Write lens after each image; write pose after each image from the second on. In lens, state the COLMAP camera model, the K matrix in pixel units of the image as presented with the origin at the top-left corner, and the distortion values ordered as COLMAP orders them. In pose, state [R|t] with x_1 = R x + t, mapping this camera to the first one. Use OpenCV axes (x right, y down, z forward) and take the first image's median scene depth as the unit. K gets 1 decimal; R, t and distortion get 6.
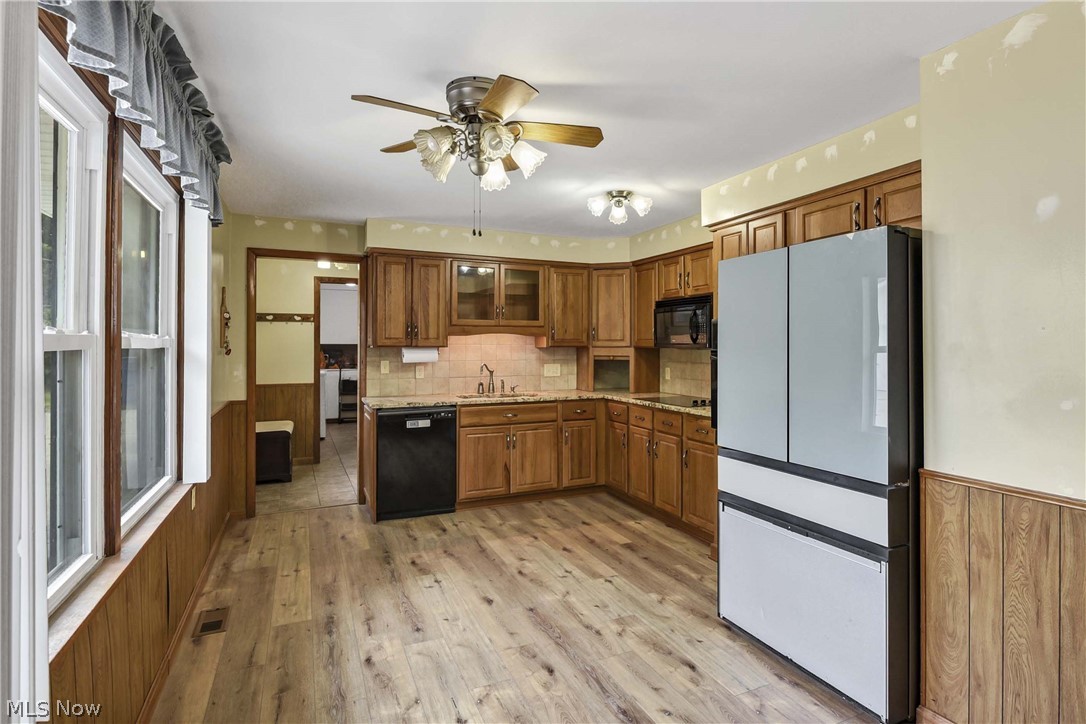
lens RADIAL K [[528.2, 0, 544.0], [0, 528.2, 351.6], [0, 0, 1]] dist [0.004806, 0.000278]
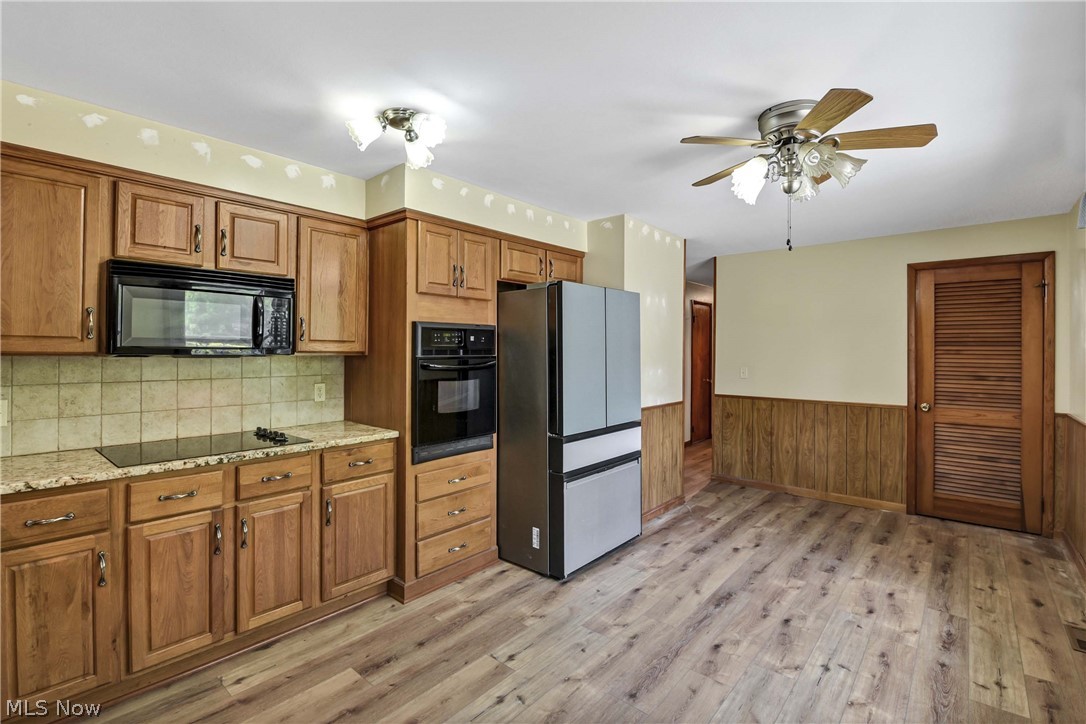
lens RADIAL K [[494.2, 0, 543.2], [0, 494.2, 353.6], [0, 0, 1]] dist [-0.004080, -0.008384]
pose [[-0.423508, -0.005144, 0.905878, -0.643463], [0.006001, 0.999946, 0.008484, -0.016959], [-0.905872, 0.009029, -0.423454, 1.483731]]
